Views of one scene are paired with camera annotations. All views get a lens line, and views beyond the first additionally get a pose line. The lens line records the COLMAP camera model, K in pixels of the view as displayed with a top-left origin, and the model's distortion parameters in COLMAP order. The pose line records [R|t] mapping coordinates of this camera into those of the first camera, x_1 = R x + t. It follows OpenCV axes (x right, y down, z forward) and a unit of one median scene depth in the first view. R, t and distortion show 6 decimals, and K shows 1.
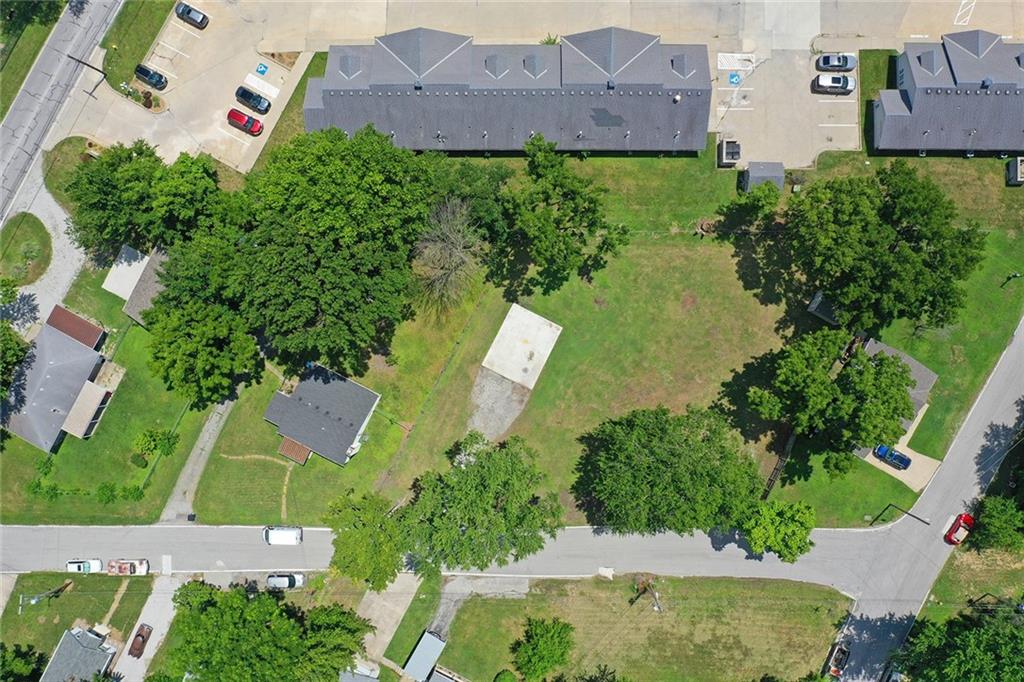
lens RADIAL K [[800.4, 0, 509.4], [0, 800.4, 339.7], [0, 0, 1]] dist [-0.007483, -0.005302]
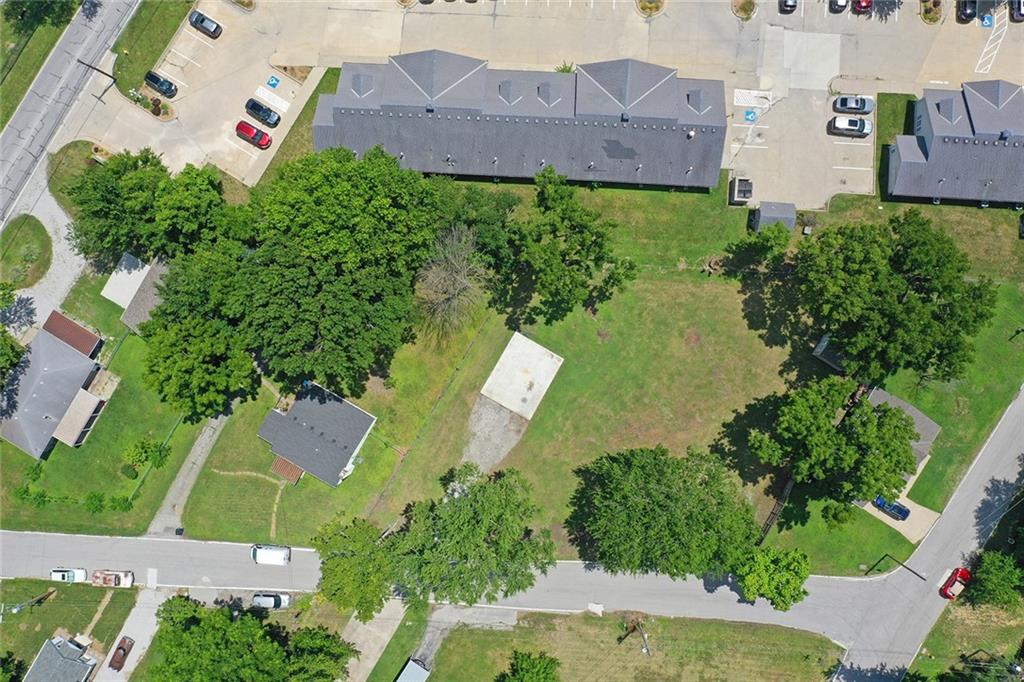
lens RADIAL K [[800.4, 0, 509.7], [0, 800.4, 341.9], [0, 0, 1]] dist [-0.007483, -0.005302]
pose [[0.998773, 0.049520, -0.000526, -0.001077], [-0.049521, 0.998769, -0.002797, -0.030127], [0.000387, 0.002819, 0.999996, 0.011986]]
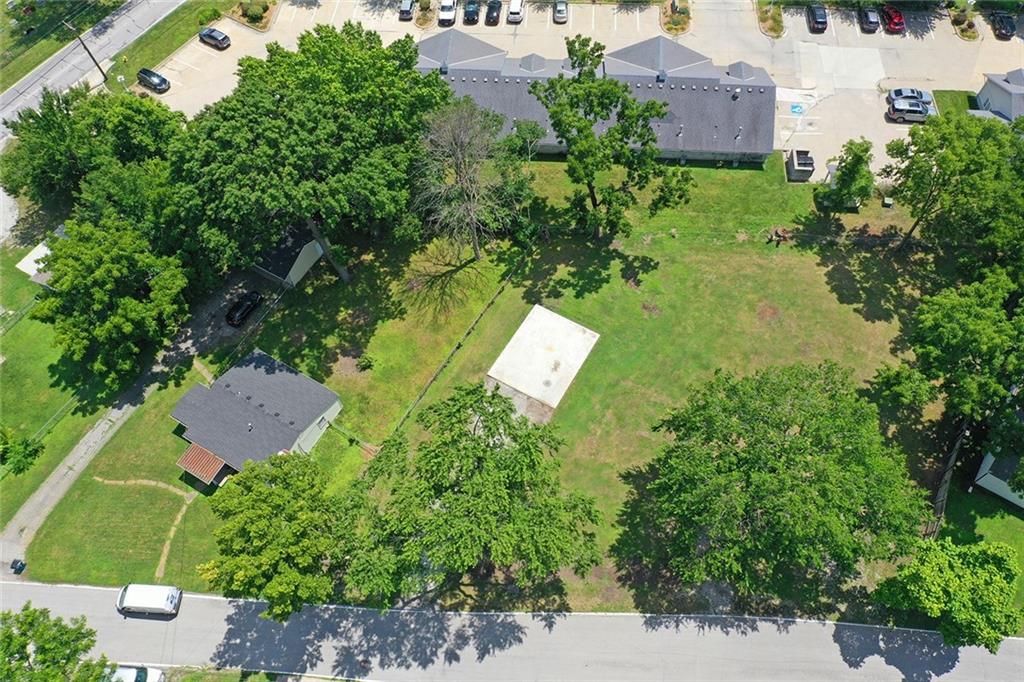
lens RADIAL K [[800.4, 0, 508.7], [0, 800.4, 336.2], [0, 0, 1]] dist [-0.007483, -0.005302]
pose [[0.997438, 0.065993, -0.027622, 0.002324], [-0.071026, 0.867239, -0.492799, 0.360321], [-0.008566, 0.493498, 0.869704, 0.356534]]
